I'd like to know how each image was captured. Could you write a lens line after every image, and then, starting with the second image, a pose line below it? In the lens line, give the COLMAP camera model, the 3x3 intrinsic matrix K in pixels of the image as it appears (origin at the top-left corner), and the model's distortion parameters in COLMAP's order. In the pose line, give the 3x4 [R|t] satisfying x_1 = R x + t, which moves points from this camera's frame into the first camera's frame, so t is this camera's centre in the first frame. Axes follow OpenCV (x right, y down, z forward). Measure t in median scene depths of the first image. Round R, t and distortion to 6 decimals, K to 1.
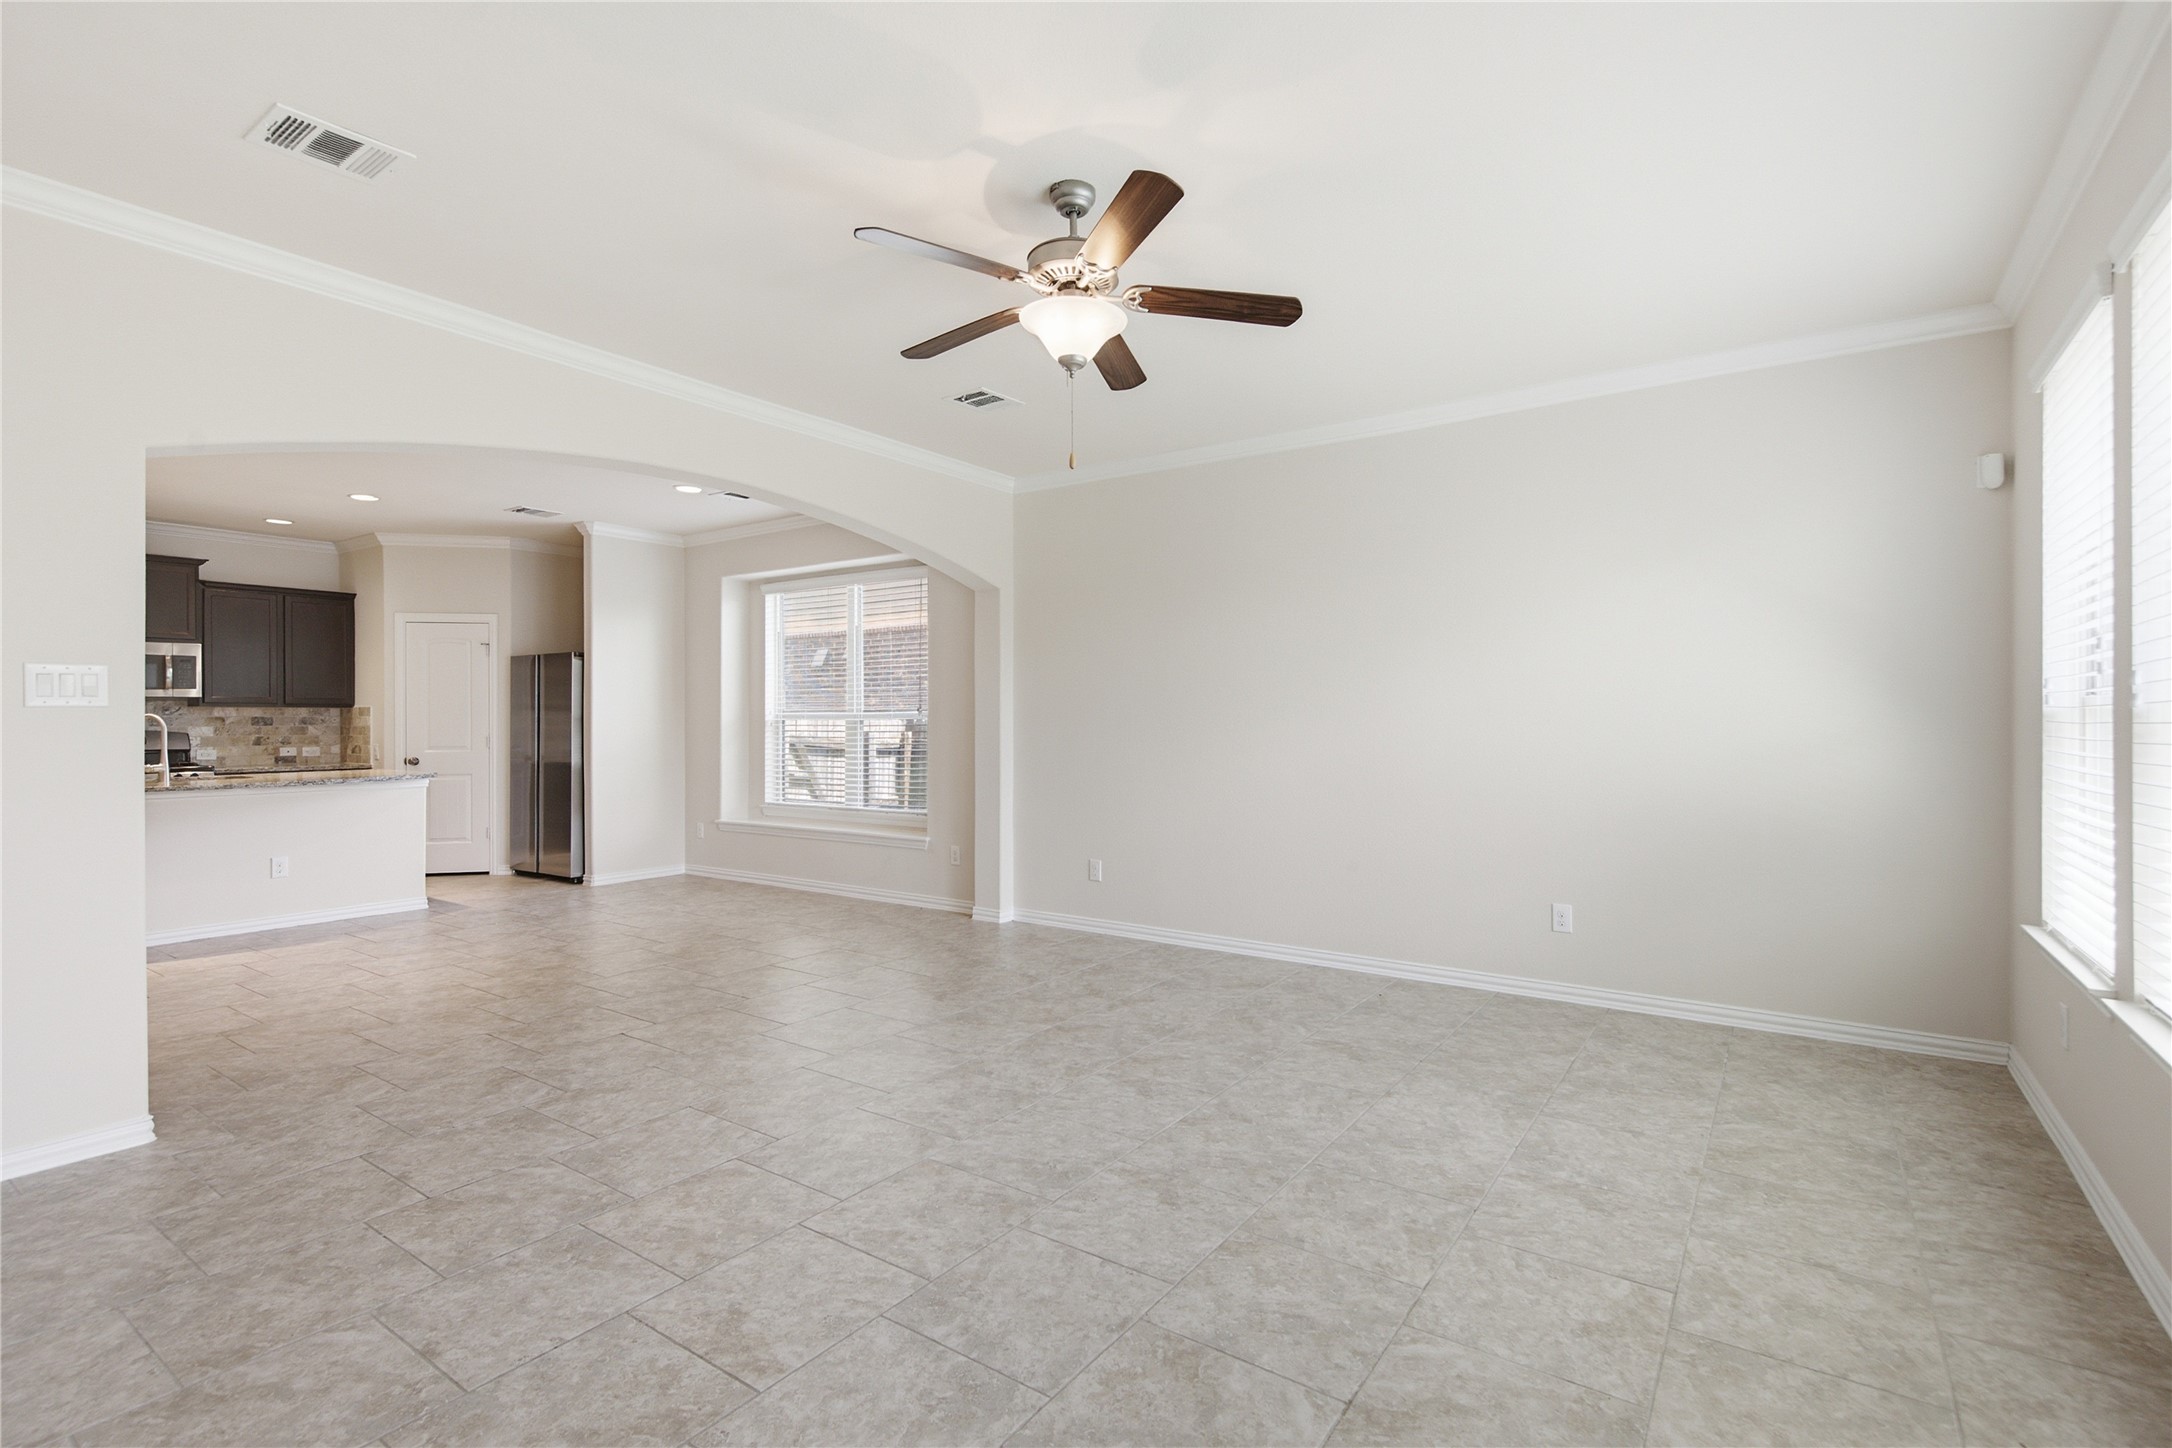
lens RADIAL K [[1047.9, 0, 1087.5], [0, 1047.9, 721.8], [0, 0, 1]] dist [0.000747, 0.000038]
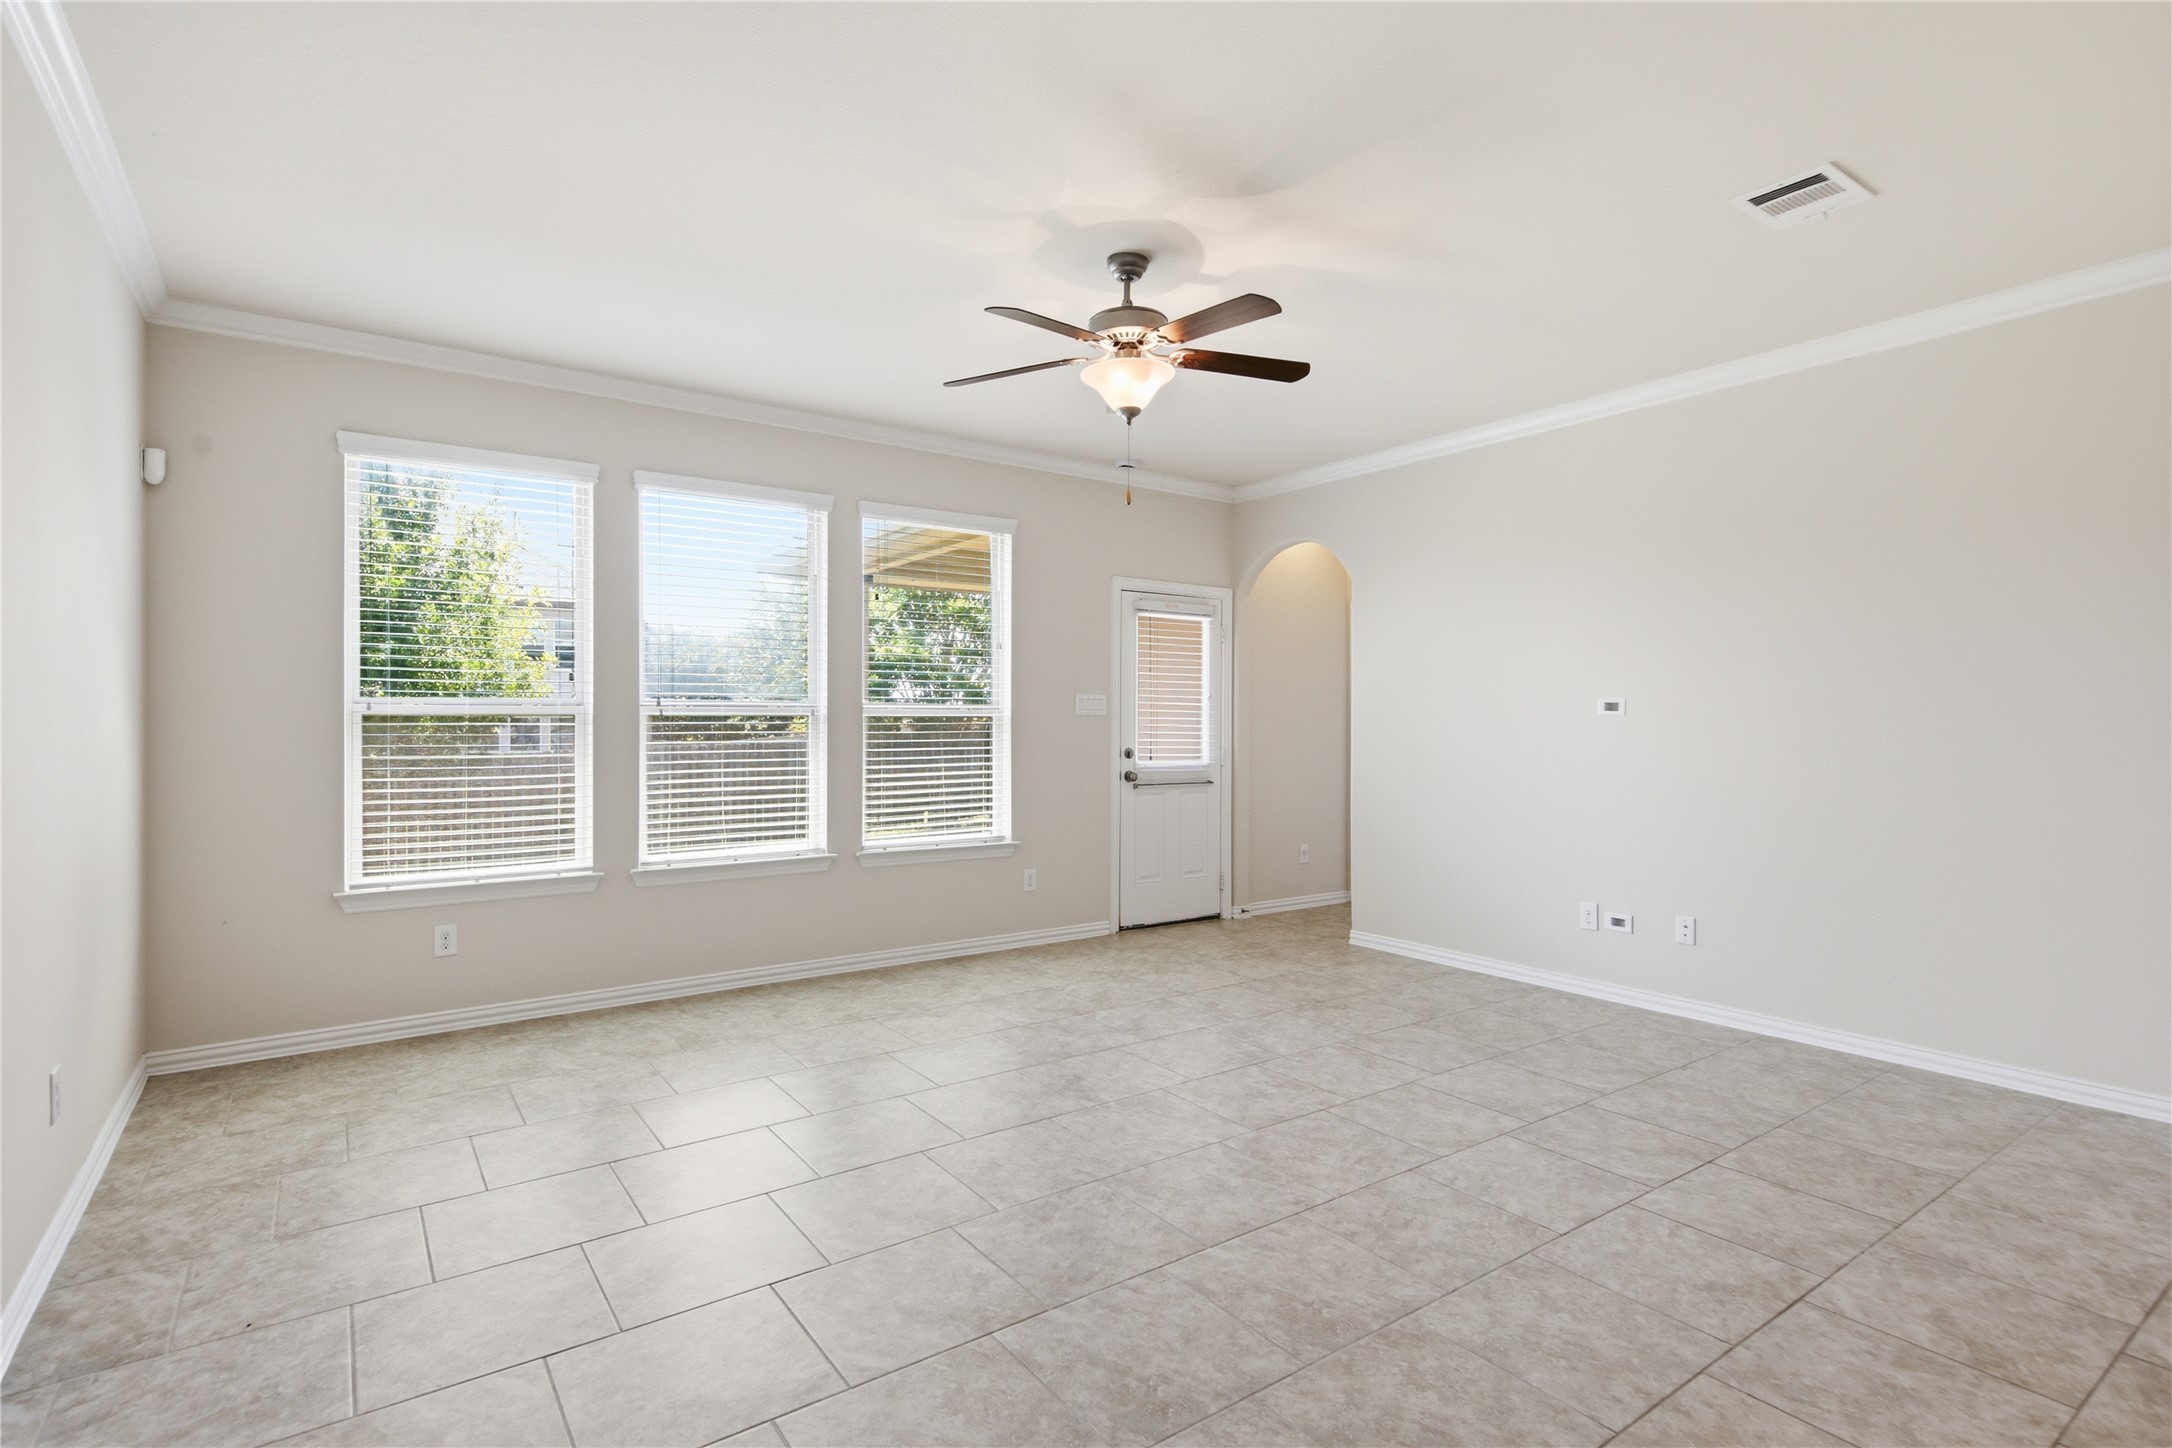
lens RADIAL K [[1047.9, 0, 1083.7], [0, 1047.9, 717.1], [0, 0, 1]] dist [0.000747, 0.000038]
pose [[-0.944288, 0.000323, 0.329121, -0.357318], [-0.000039, 0.999999, -0.001094, -0.008362], [-0.329121, -0.001046, -0.944287, 2.166008]]
